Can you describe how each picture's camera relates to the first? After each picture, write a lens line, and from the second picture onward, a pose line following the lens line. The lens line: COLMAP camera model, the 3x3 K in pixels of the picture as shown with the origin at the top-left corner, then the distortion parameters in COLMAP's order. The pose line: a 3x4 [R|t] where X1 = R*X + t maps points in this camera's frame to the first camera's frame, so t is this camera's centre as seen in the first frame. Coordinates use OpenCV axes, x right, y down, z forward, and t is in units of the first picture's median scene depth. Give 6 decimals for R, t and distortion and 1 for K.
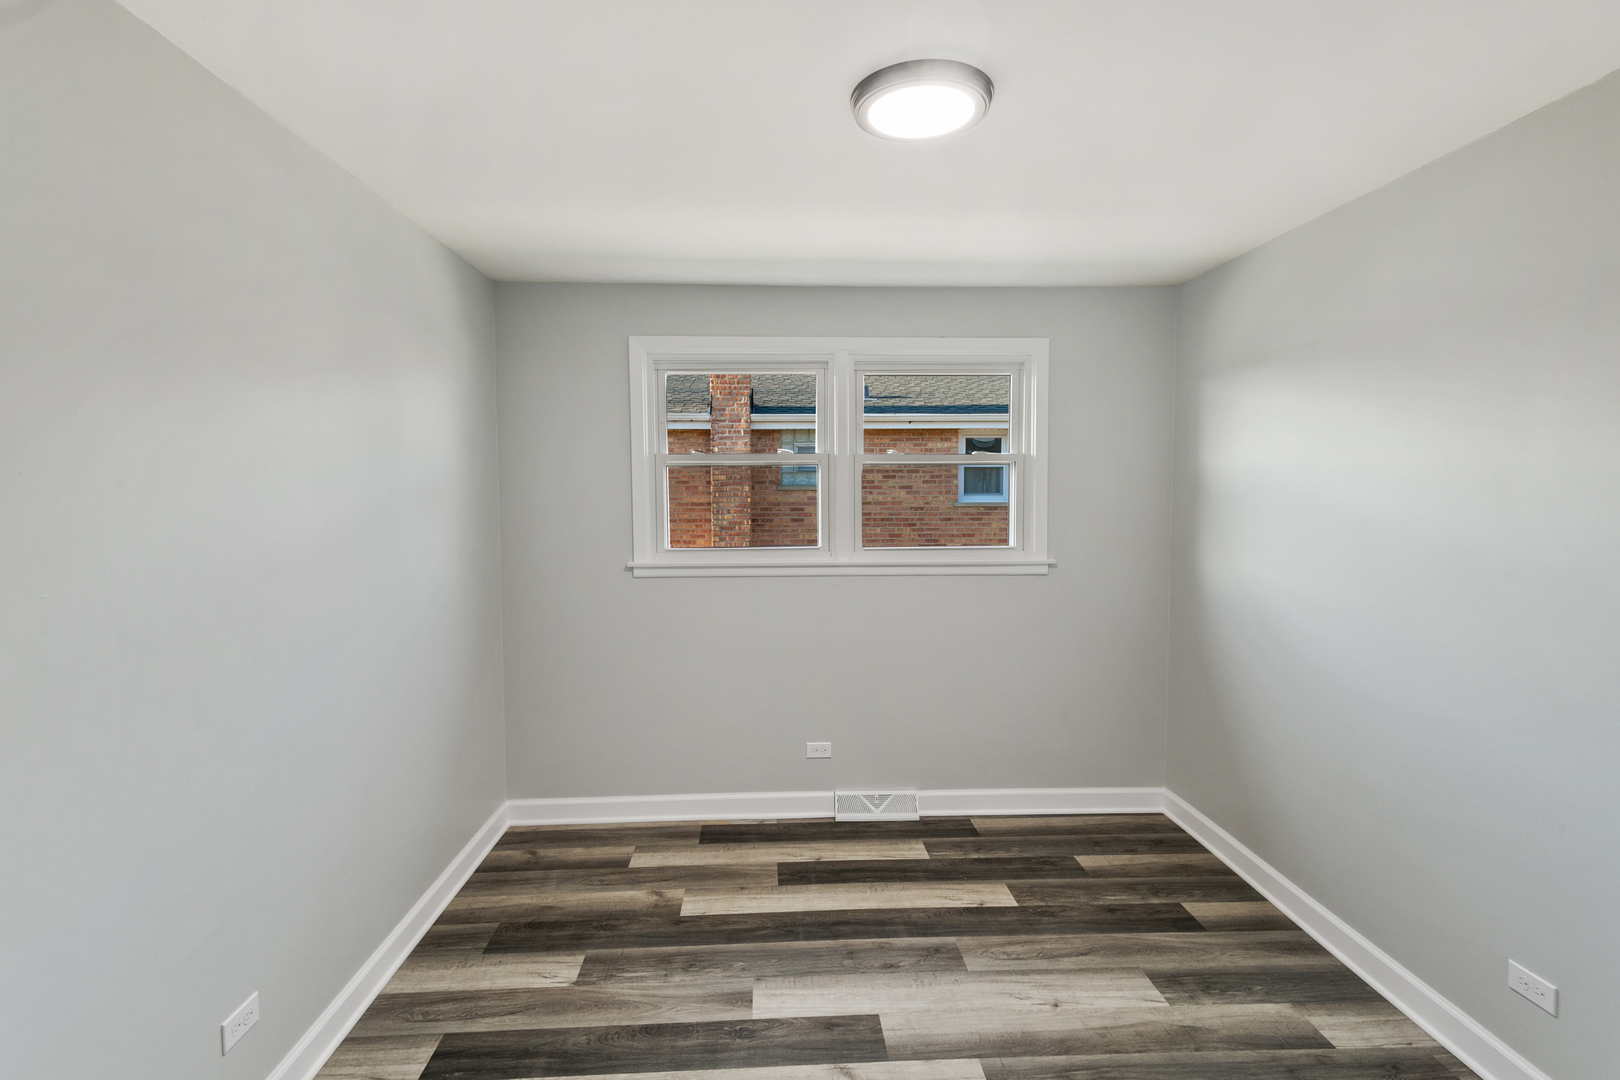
lens RADIAL K [[835.6, 0, 810.0], [0, 835.6, 540.0], [0, 0, 1]] dist [0.021894, 0.000336]
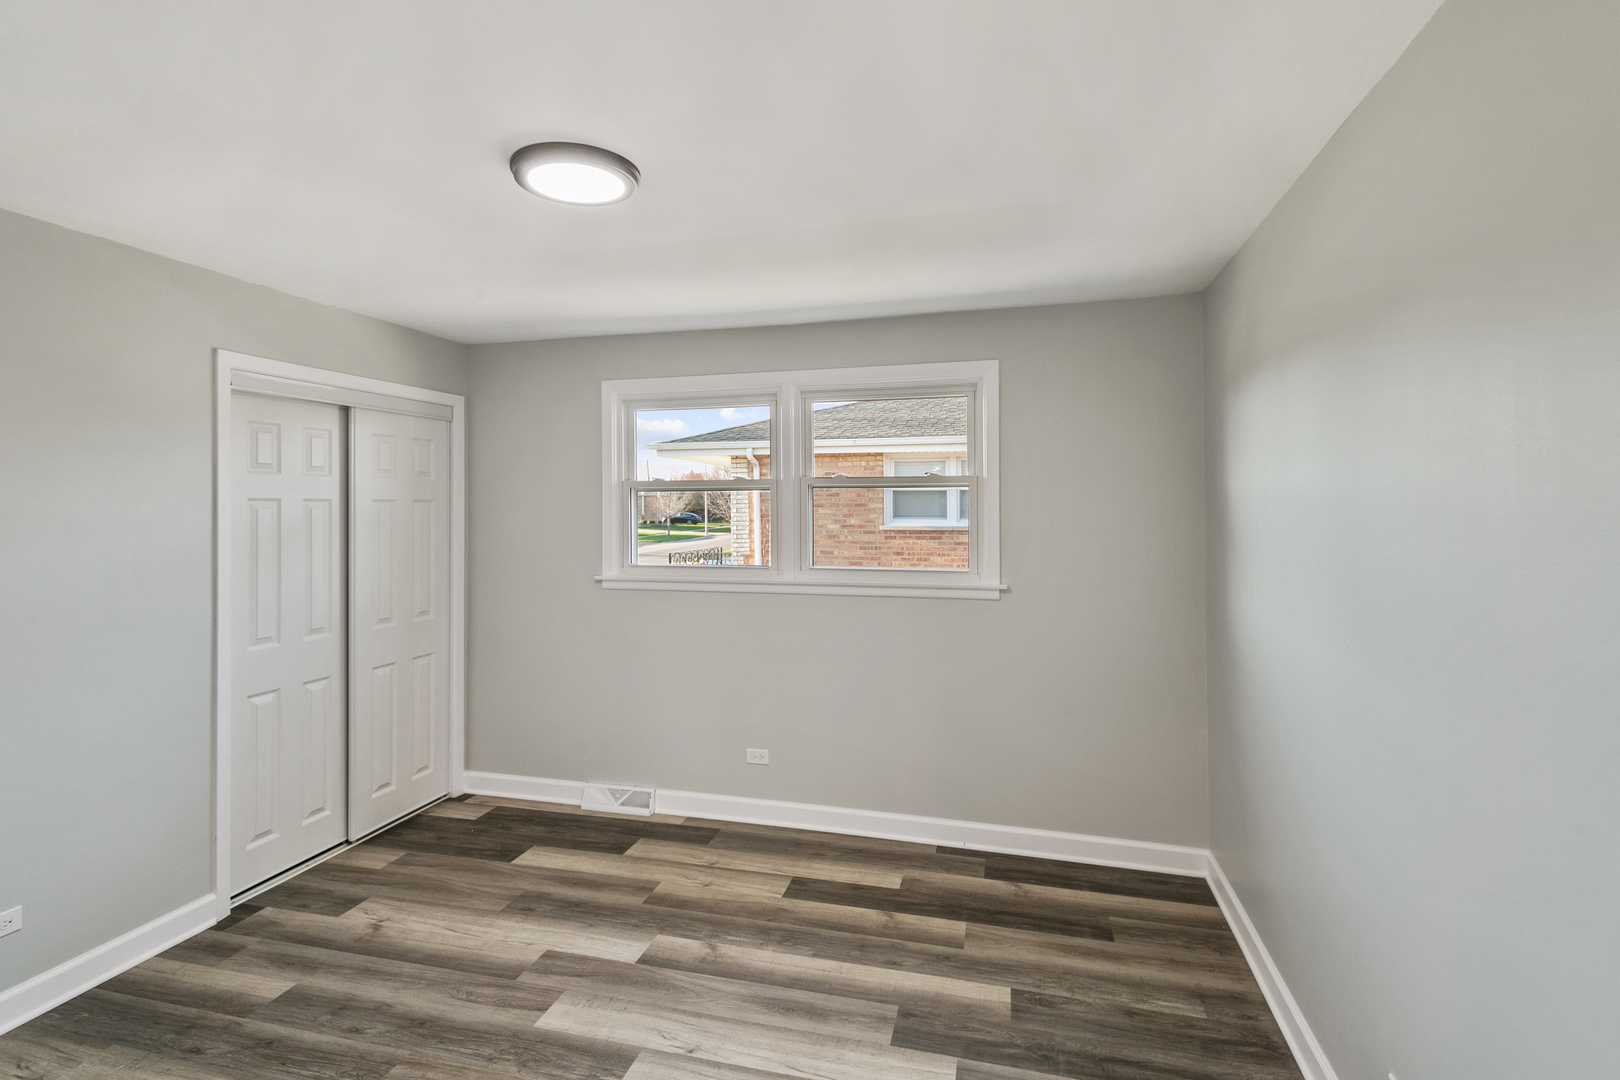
lens RADIAL K [[838.4, 0, 806.1], [0, 838.4, 509.7], [0, 0, 1]] dist [0.002804, -0.000022]
pose [[0.942996, 0.000411, -0.332803, 0.410928], [-0.020676, 0.998140, -0.057353, -0.003124], [0.332160, 0.060965, 0.941251, 0.011407]]
